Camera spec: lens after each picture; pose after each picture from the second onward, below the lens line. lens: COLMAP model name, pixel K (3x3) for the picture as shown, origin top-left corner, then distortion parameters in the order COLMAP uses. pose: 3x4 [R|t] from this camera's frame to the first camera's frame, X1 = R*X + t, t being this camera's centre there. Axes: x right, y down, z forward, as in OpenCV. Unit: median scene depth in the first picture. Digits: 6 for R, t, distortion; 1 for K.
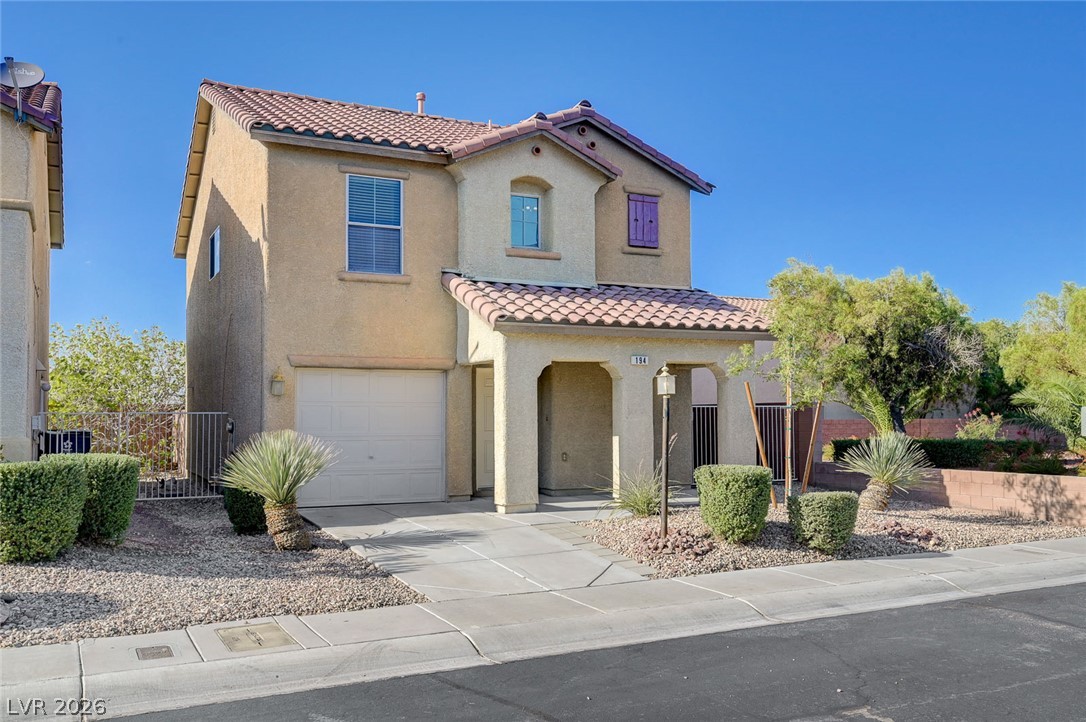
lens RADIAL K [[943.4, 0, 541.5], [0, 943.4, 356.4], [0, 0, 1]] dist [0.012282, 0.000914]
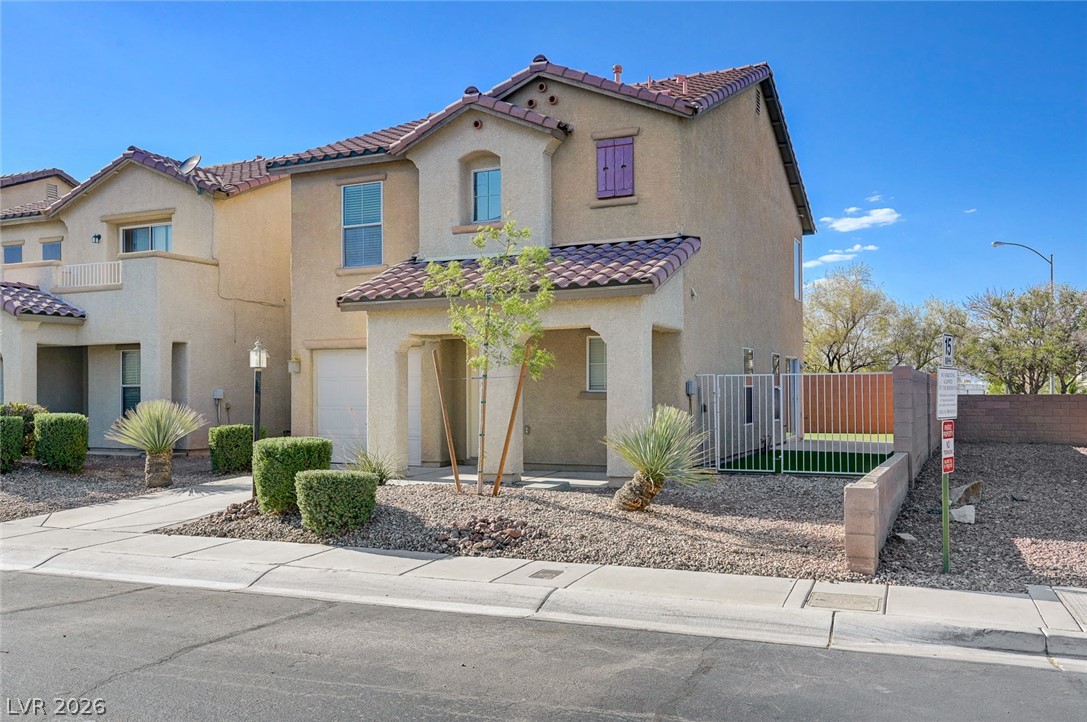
lens RADIAL K [[944.3, 0, 543.7], [0, 944.3, 364.1], [0, 0, 1]] dist [0.012282, 0.000914]
pose [[0.623508, -0.025186, -0.781411, 0.818742], [0.057762, 0.998233, 0.013916, 0.027331], [0.779680, -0.053812, 0.623862, 0.410168]]
